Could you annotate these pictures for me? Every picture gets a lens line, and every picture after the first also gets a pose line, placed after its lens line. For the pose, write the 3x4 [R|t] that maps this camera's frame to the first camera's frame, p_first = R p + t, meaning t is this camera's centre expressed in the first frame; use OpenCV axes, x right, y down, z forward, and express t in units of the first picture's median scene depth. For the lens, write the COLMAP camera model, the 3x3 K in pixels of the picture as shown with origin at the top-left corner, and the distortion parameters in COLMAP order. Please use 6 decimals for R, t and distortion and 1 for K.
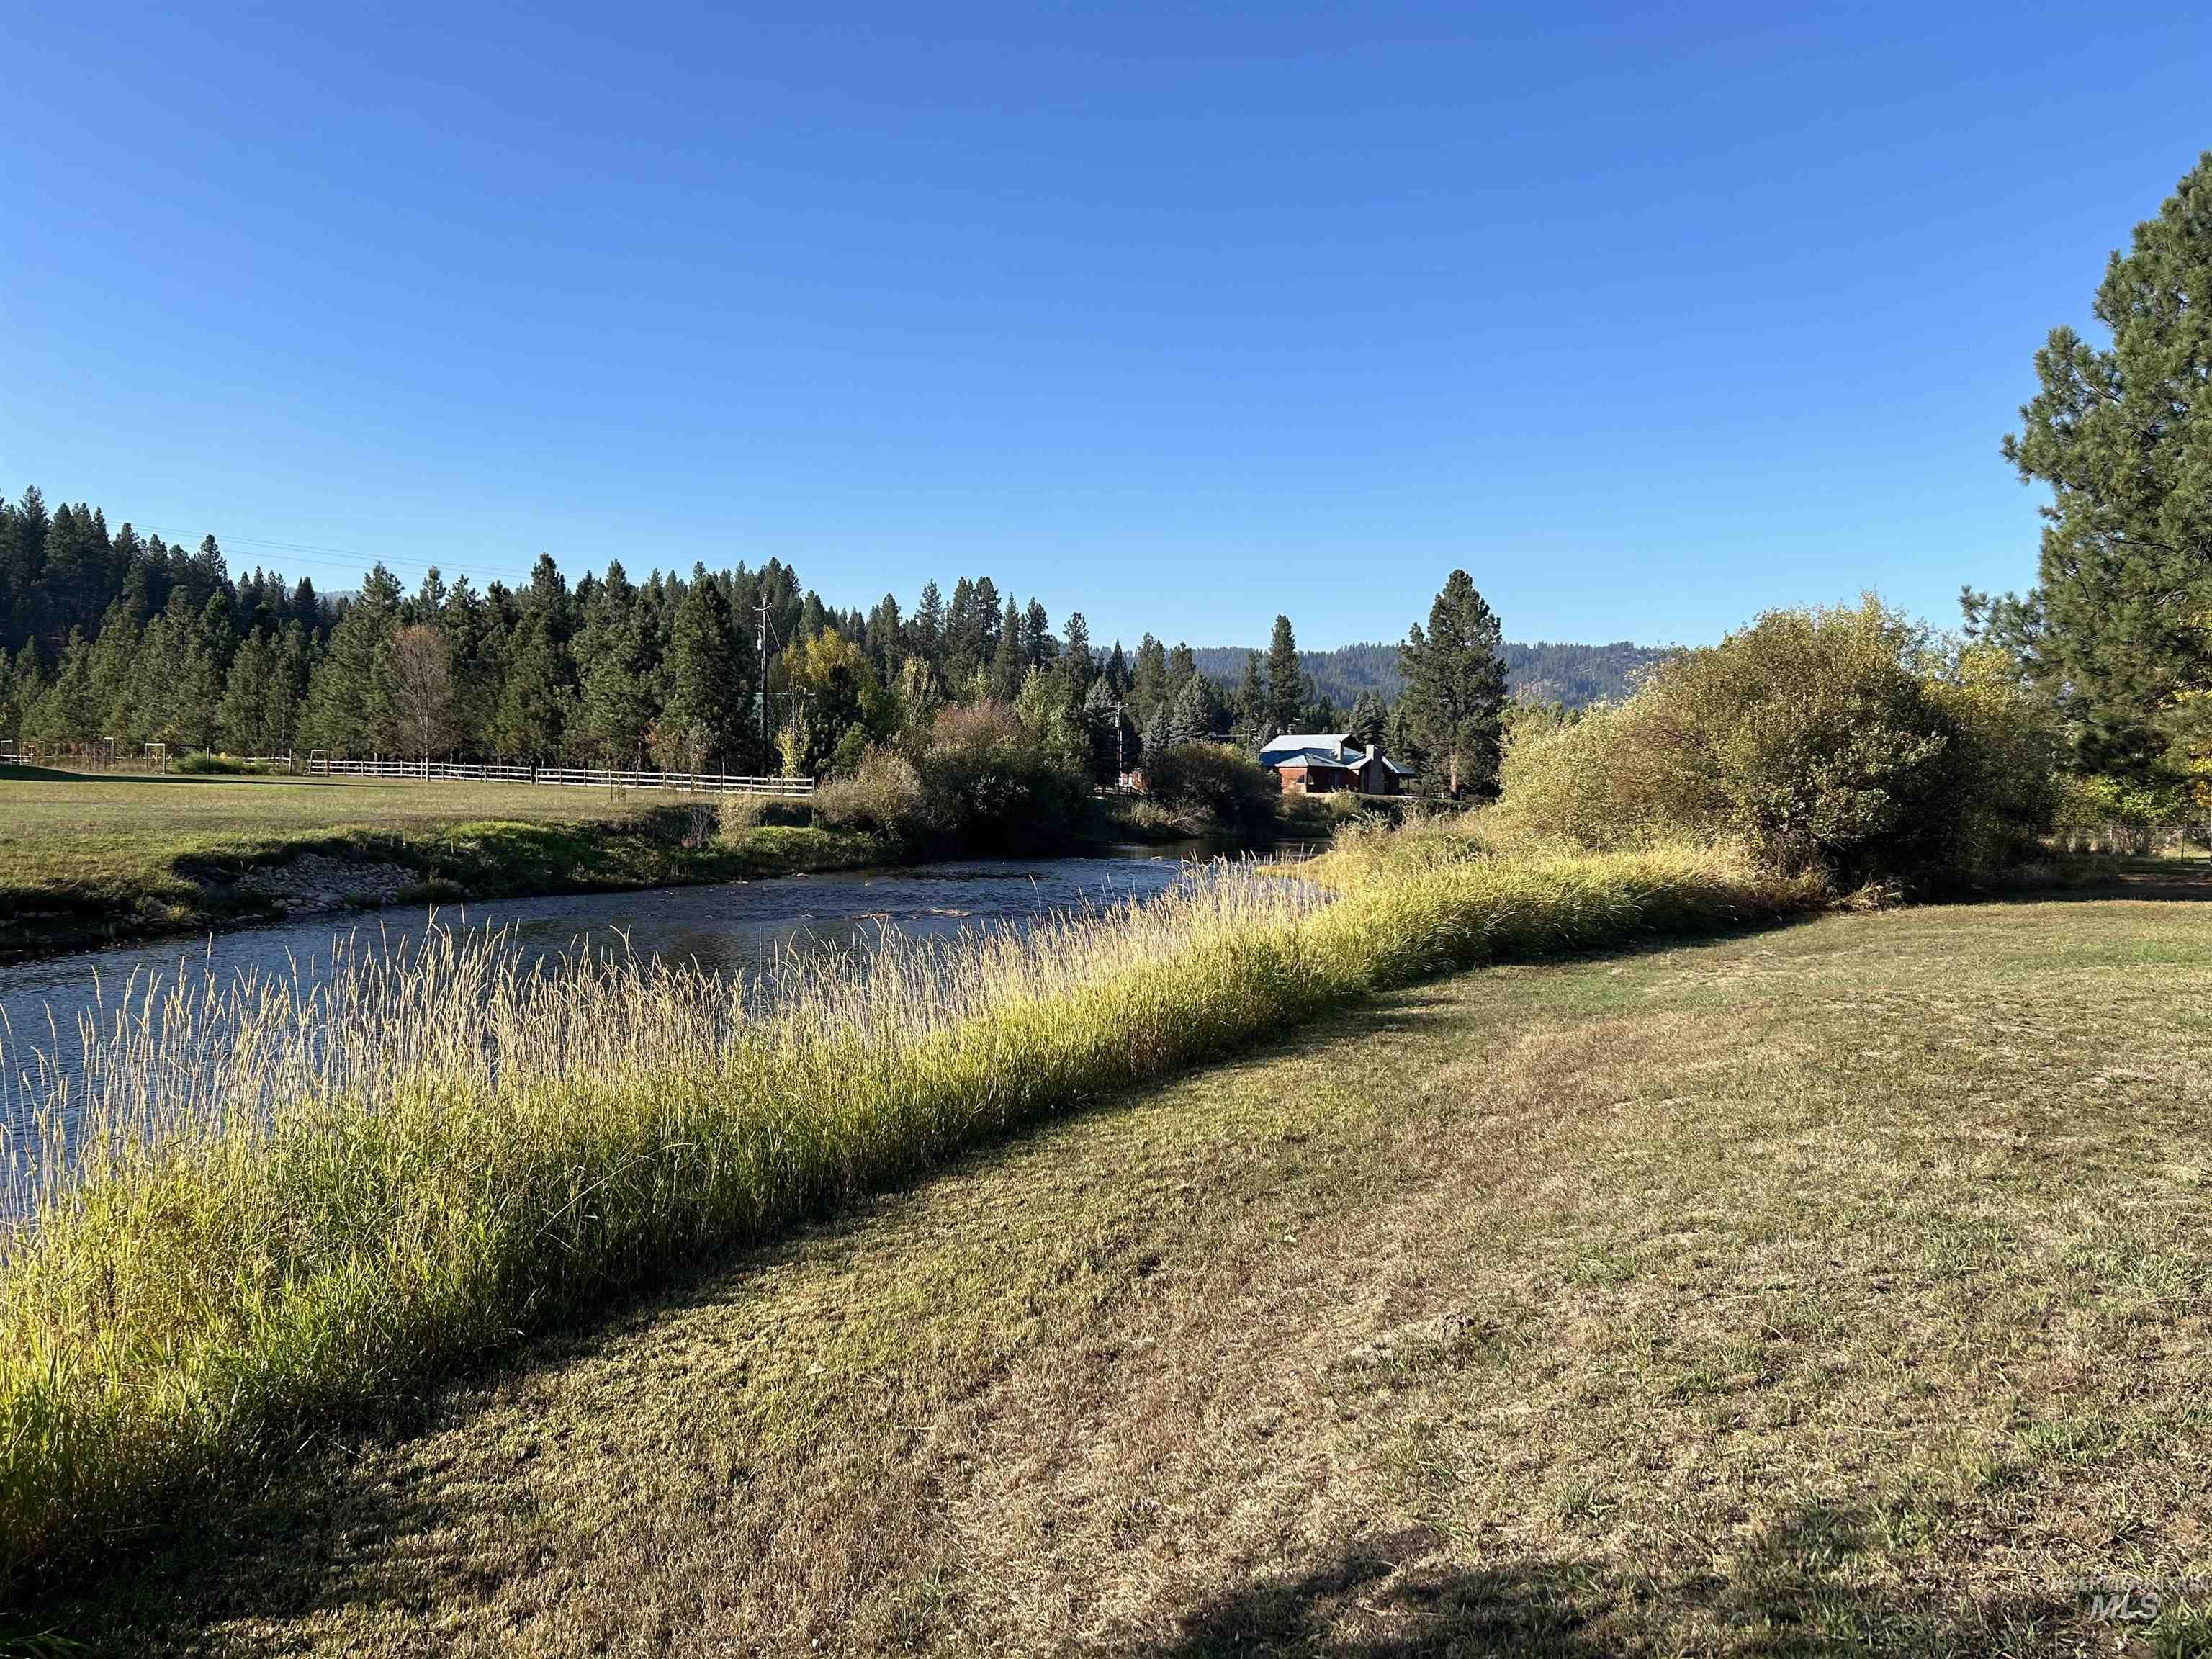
lens RADIAL K [[1685.6, 0, 1134.3], [0, 1685.6, 880.3], [0, 0, 1]] dist [0.030609, -0.026784]
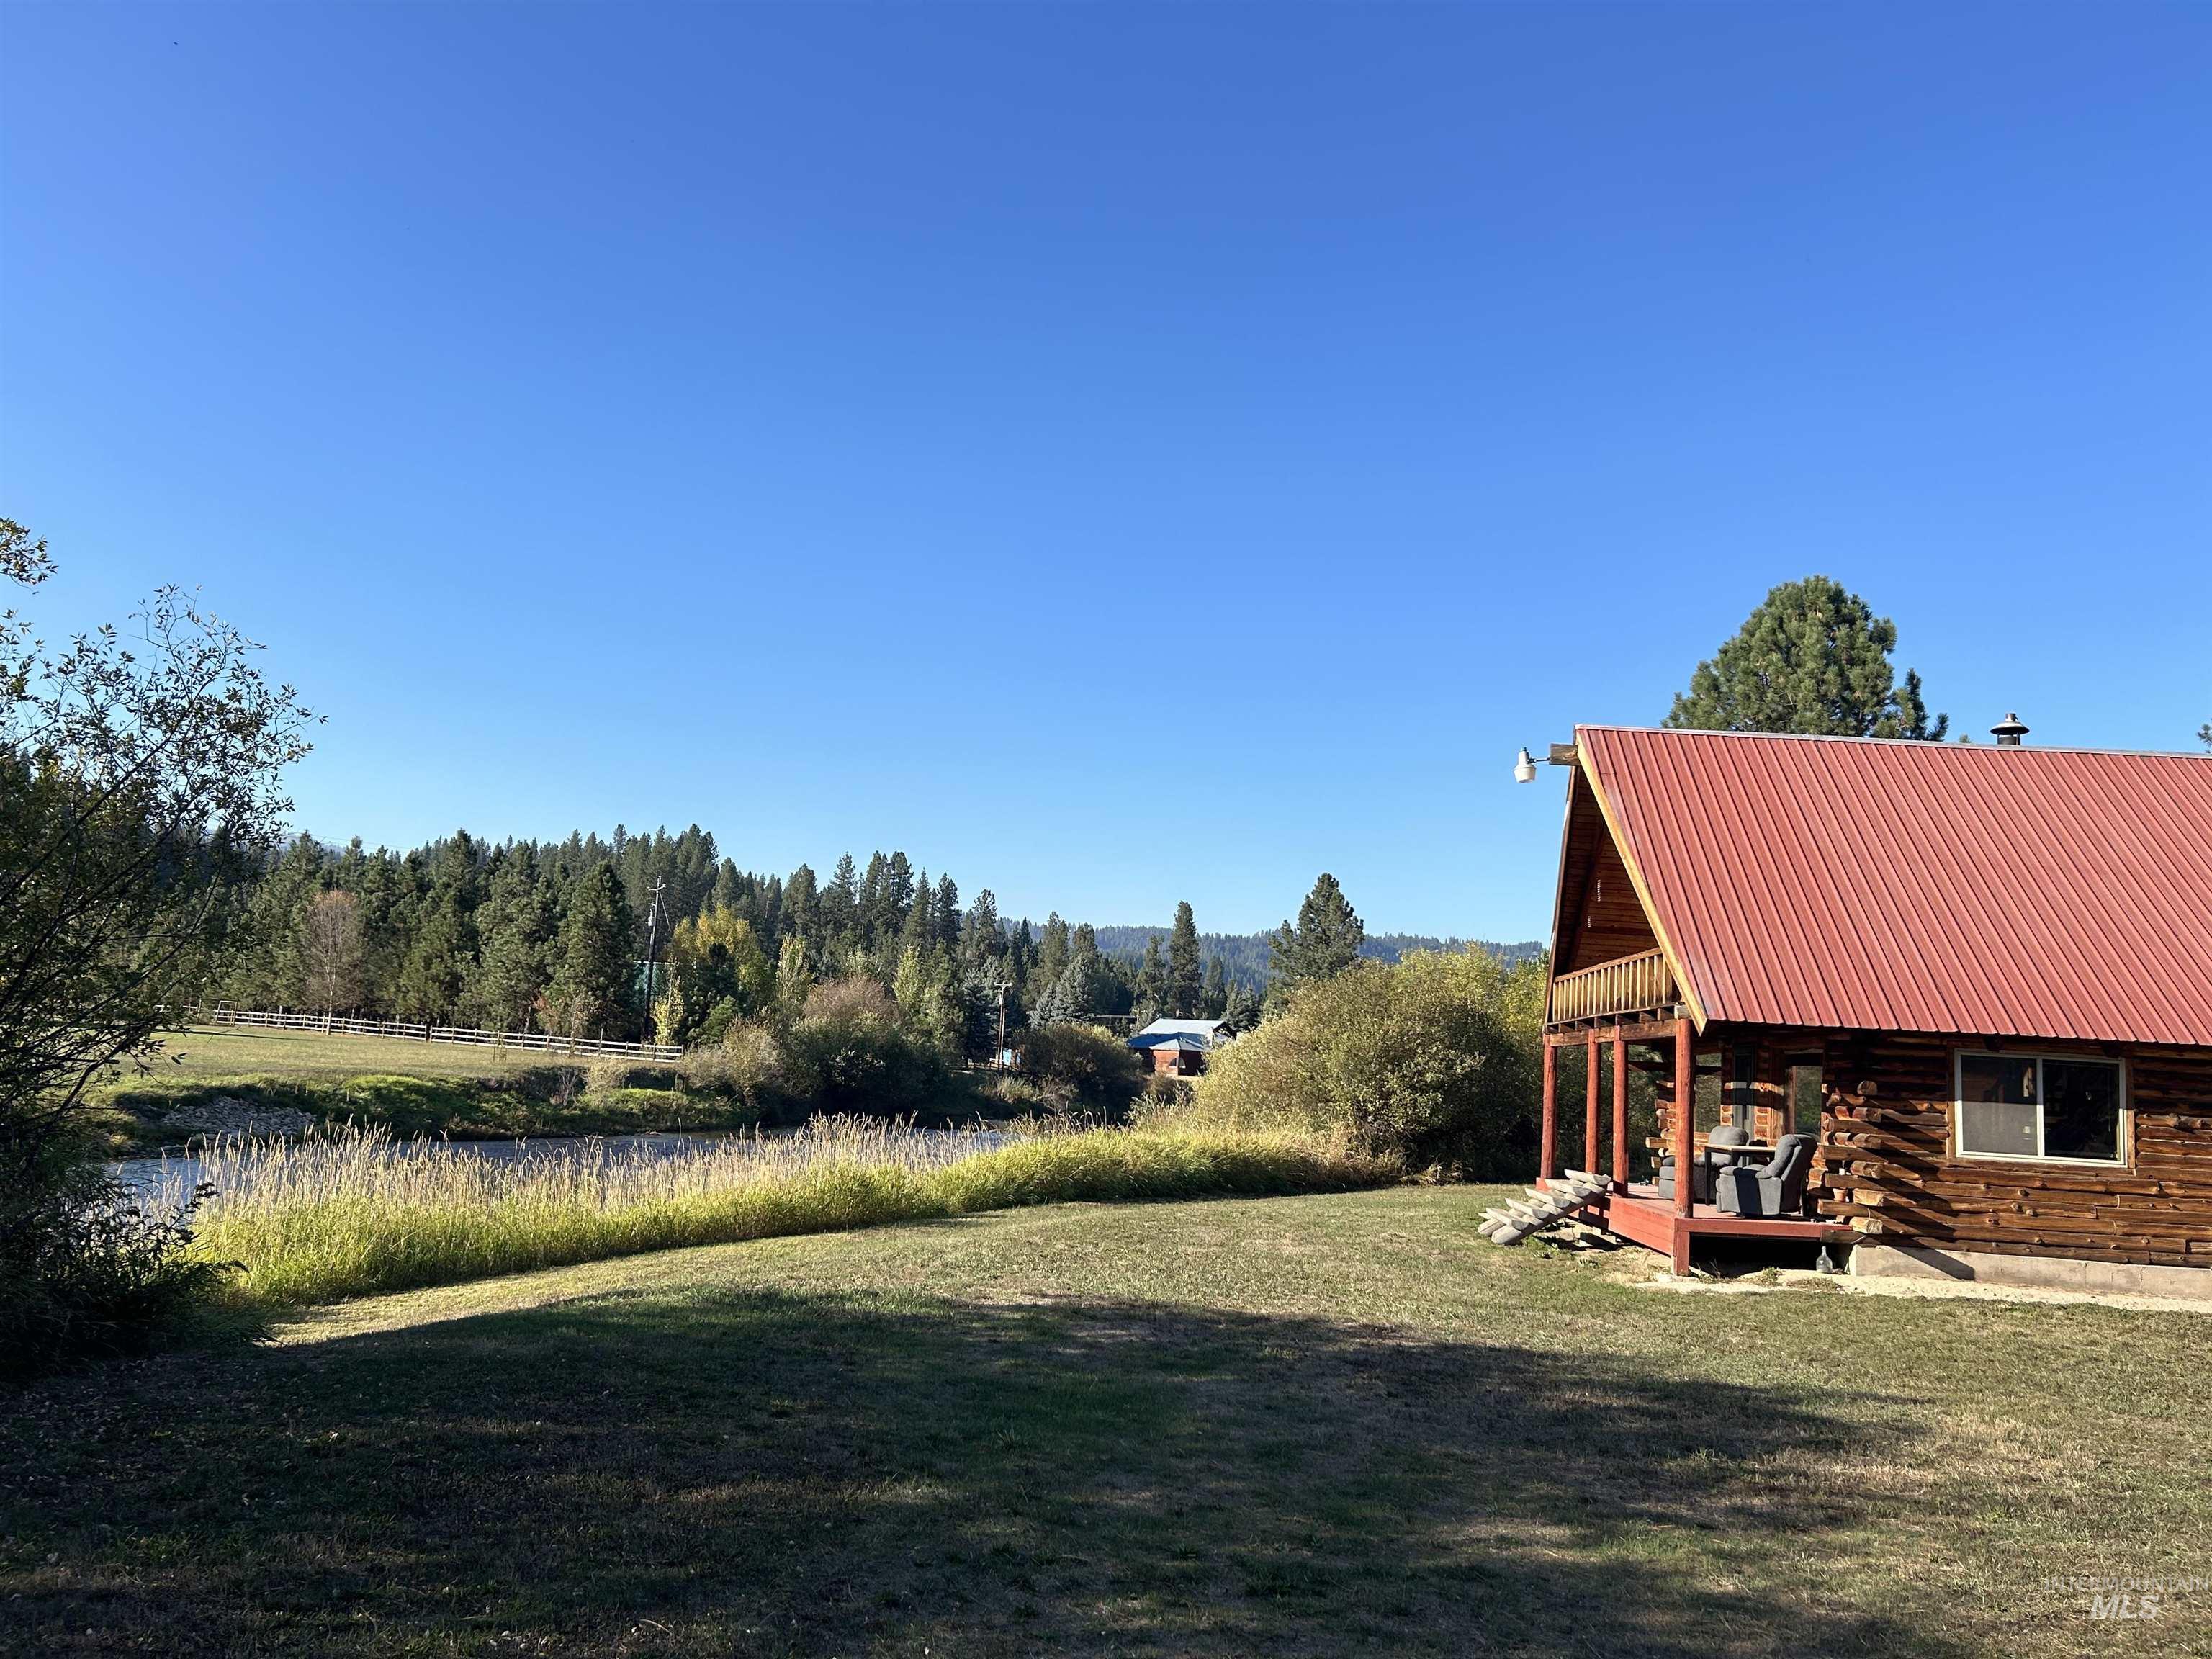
lens RADIAL K [[1685.6, 0, 1118.6], [0, 1685.6, 839.7], [0, 0, 1]] dist [0.030609, -0.026784]
pose [[0.998260, 0.045491, 0.037510, 0.041086], [-0.037694, 0.981587, -0.187262, 0.003024], [-0.045338, 0.185522, 0.981594, -0.109435]]
